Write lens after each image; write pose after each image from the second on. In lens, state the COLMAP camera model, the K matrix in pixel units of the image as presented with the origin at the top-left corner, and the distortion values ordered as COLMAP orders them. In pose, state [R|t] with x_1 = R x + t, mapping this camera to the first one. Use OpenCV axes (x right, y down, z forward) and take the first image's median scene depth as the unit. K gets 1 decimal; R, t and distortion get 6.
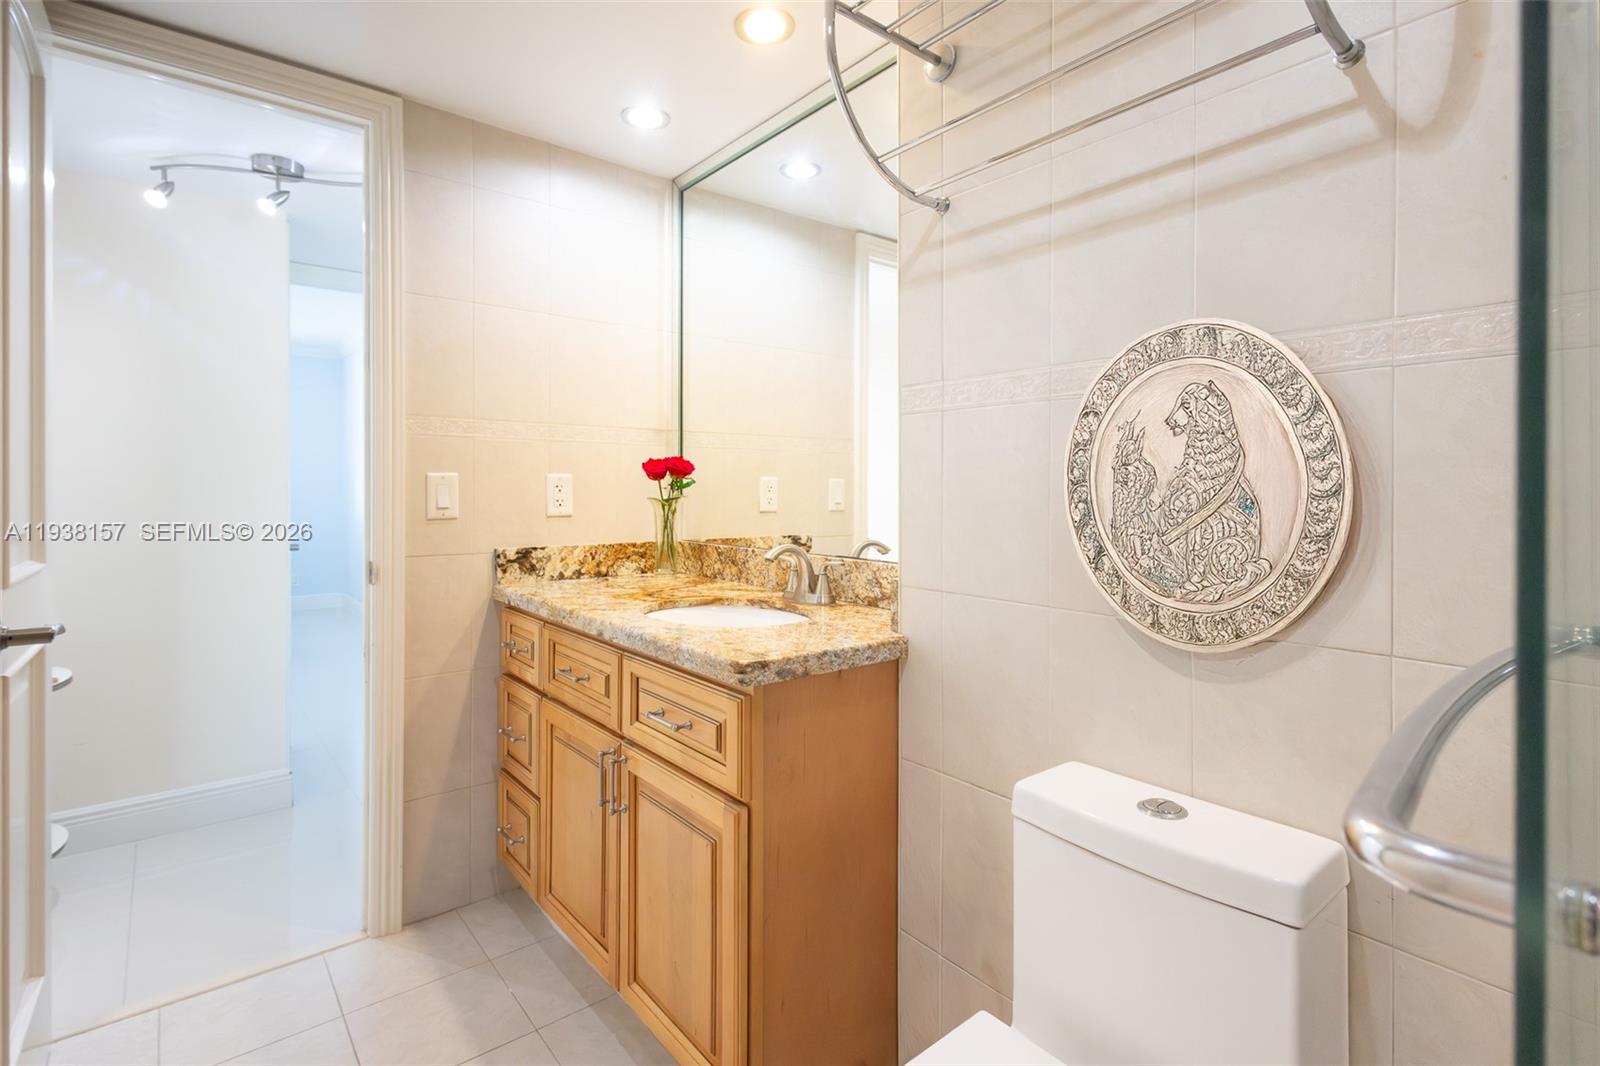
lens RADIAL K [[753.7, 0, 802.2], [0, 753.7, 494.7], [0, 0, 1]] dist [0.002302, 0.000121]
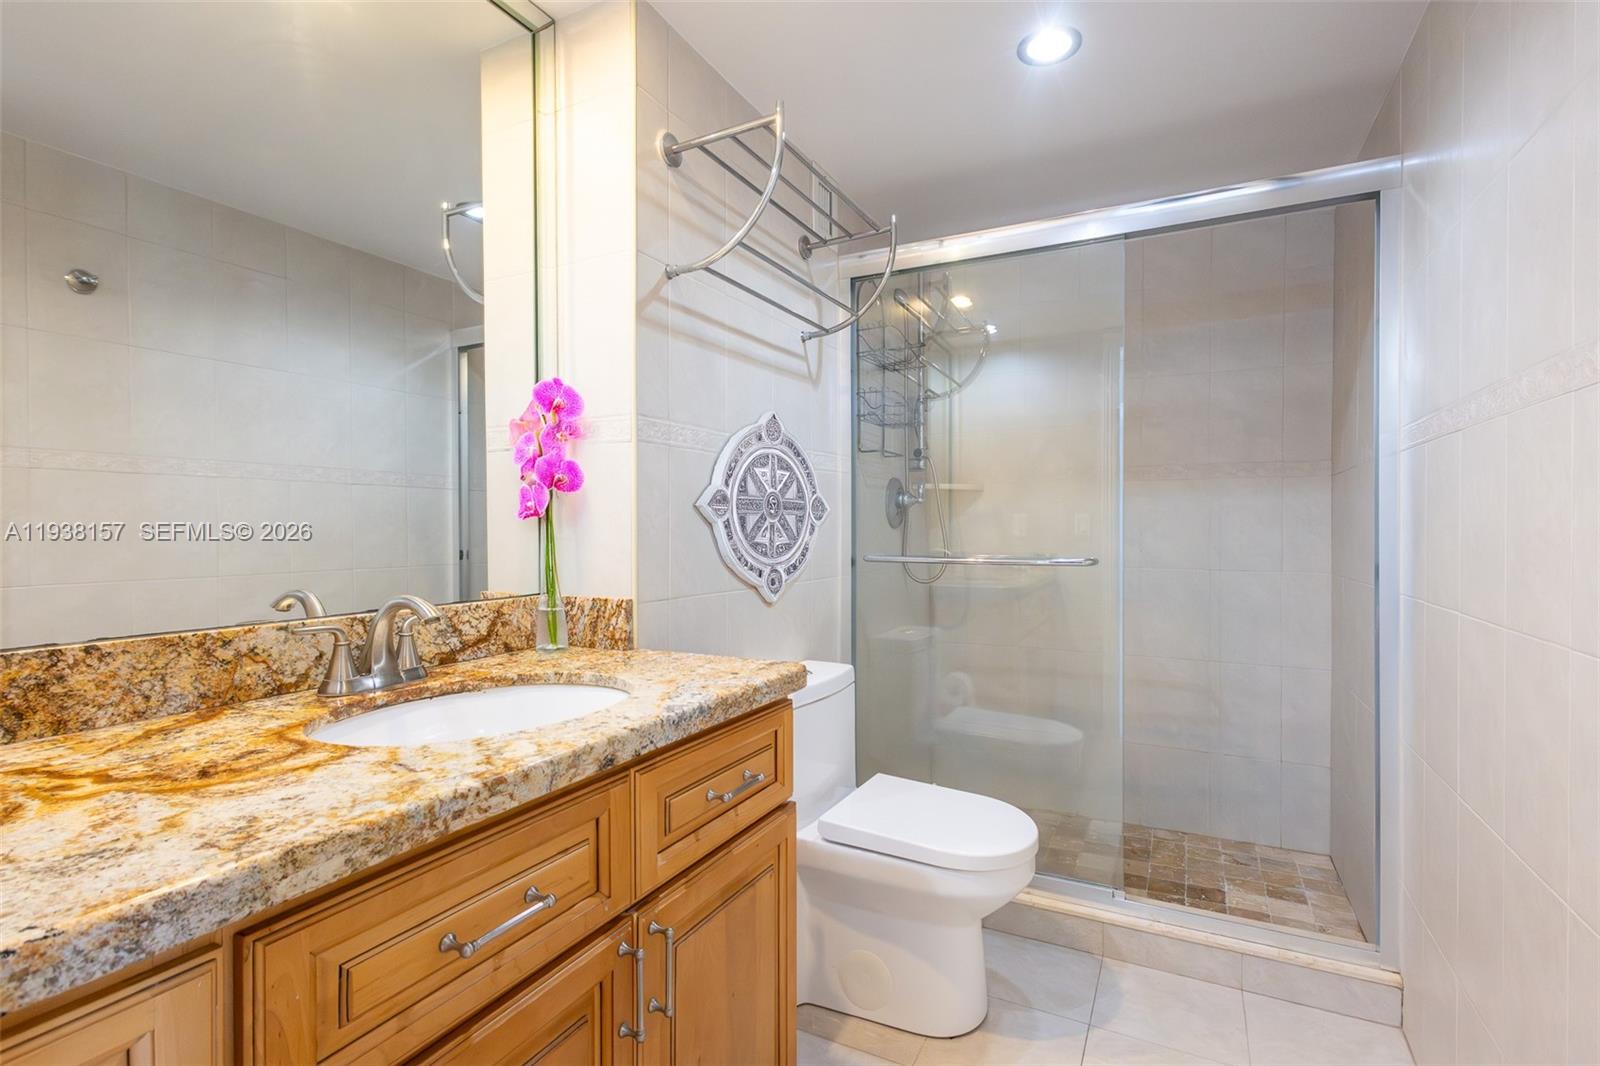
lens RADIAL K [[762.2, 0, 796.3], [0, 762.2, 515.8], [0, 0, 1]] dist [0.010541, -0.000140]
pose [[-0.383077, 0.006884, 0.923691, -0.804748], [0.004391, 0.999975, -0.005632, 0.005047], [-0.923706, 0.001899, -0.383098, 1.033821]]
